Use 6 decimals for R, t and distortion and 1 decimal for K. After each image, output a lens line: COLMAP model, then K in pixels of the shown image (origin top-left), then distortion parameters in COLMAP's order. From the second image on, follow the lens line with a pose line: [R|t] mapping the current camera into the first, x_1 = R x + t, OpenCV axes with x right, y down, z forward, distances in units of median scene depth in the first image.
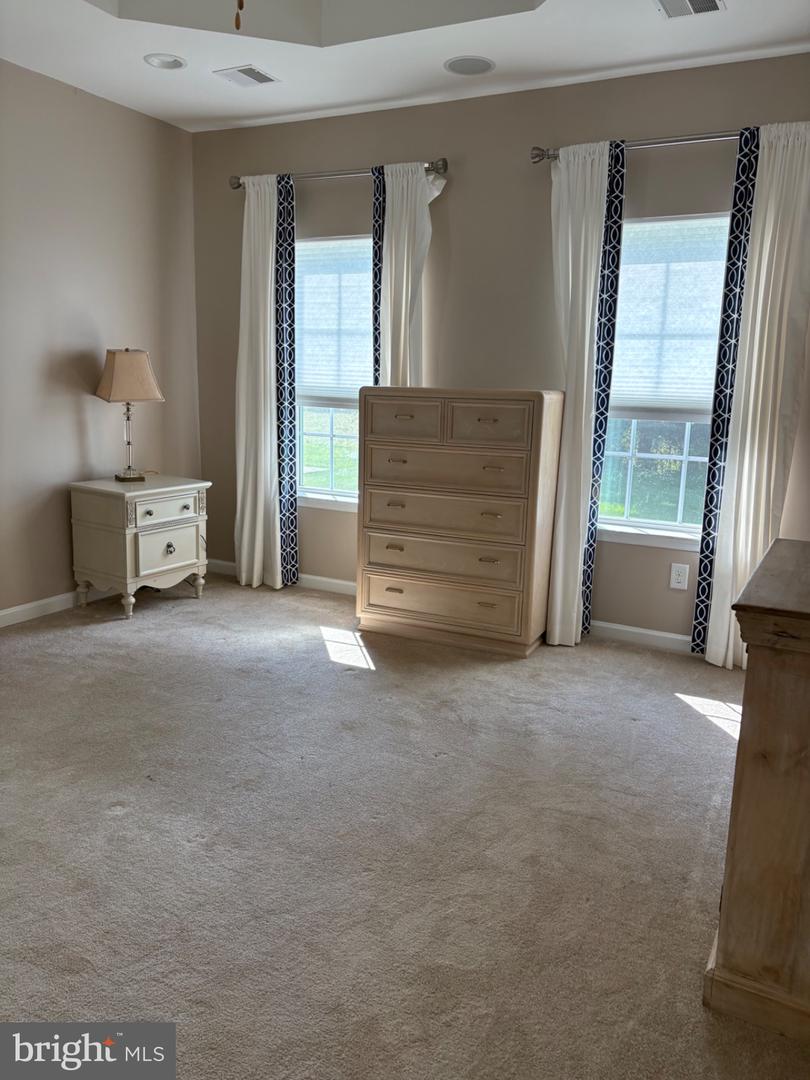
lens RADIAL K [[815.0, 0, 413.2], [0, 815.0, 538.8], [0, 0, 1]] dist [0.052283, -0.059398]
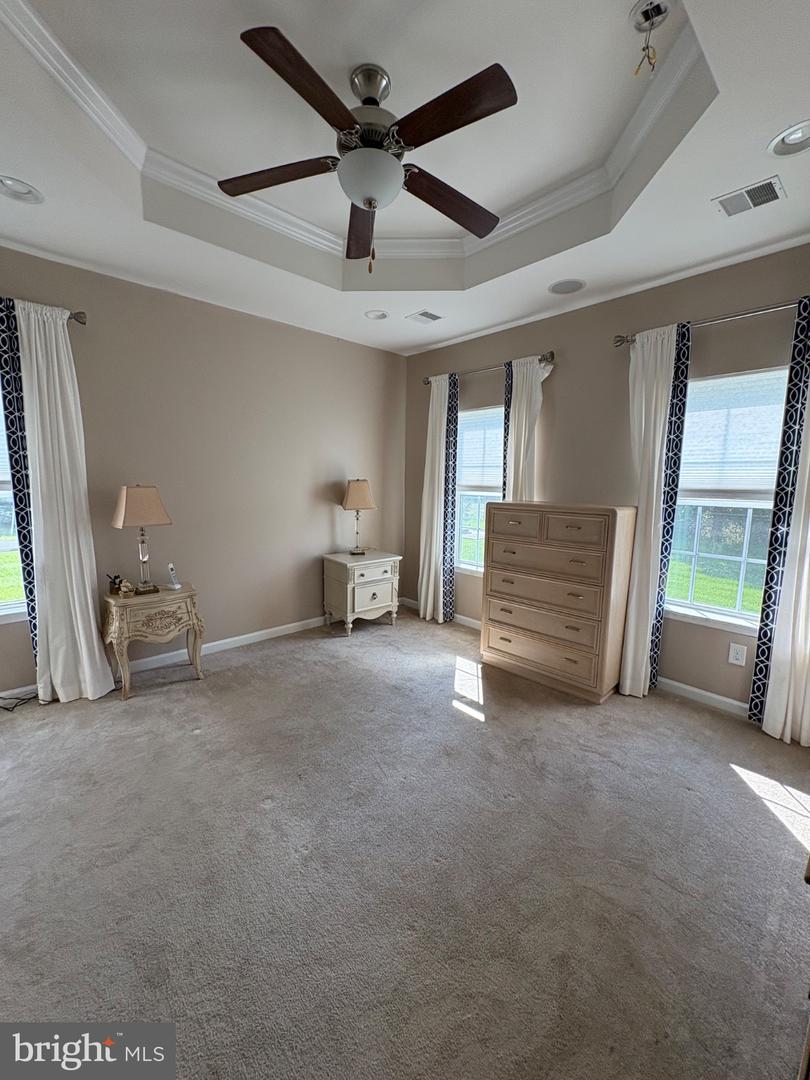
lens RADIAL K [[430.5, 0, 406.2], [0, 430.5, 538.3], [0, 0, 1]] dist [-0.002553, 0.000911]
pose [[0.937765, 0.031409, -0.345848, 0.073841], [-0.053649, 0.997048, -0.054921, -0.068224], [0.343102, 0.070057, 0.936682, 0.205773]]
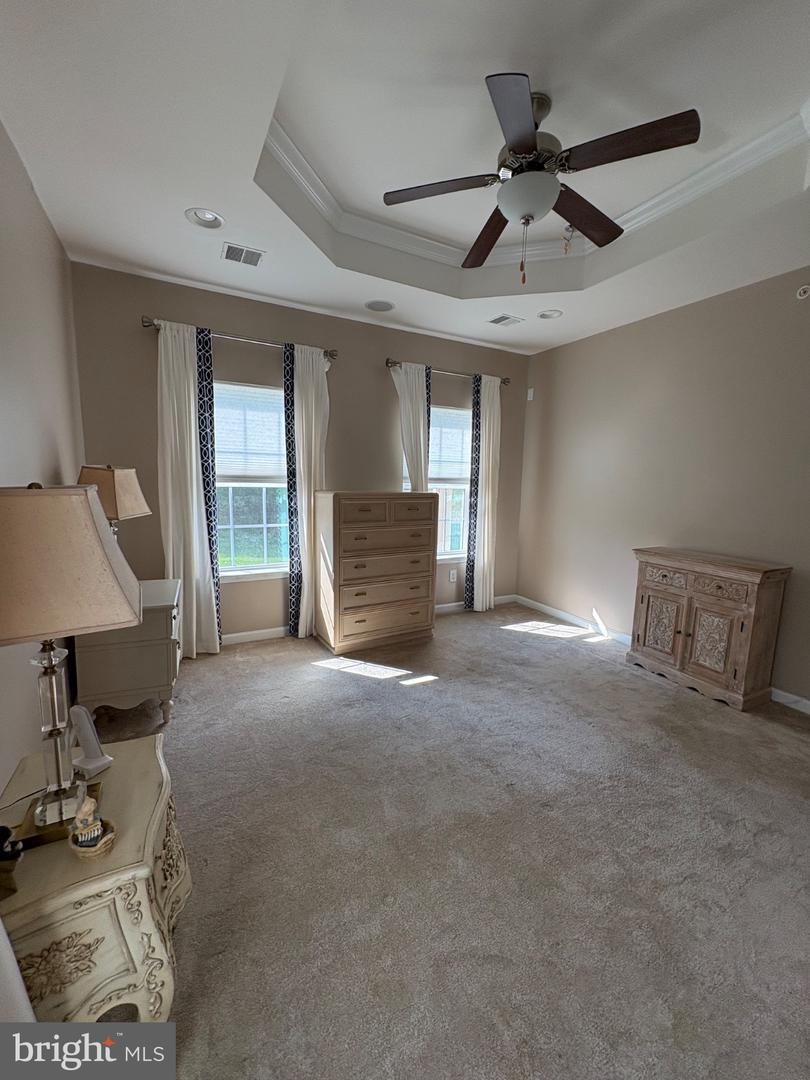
lens RADIAL K [[430.5, 0, 414.1], [0, 430.5, 537.7], [0, 0, 1]] dist [-0.002553, 0.000911]
pose [[0.572561, -0.129630, 0.809549, -0.625662], [0.151655, 0.987127, 0.050805, -0.124194], [-0.805714, 0.093684, 0.584850, 0.433018]]
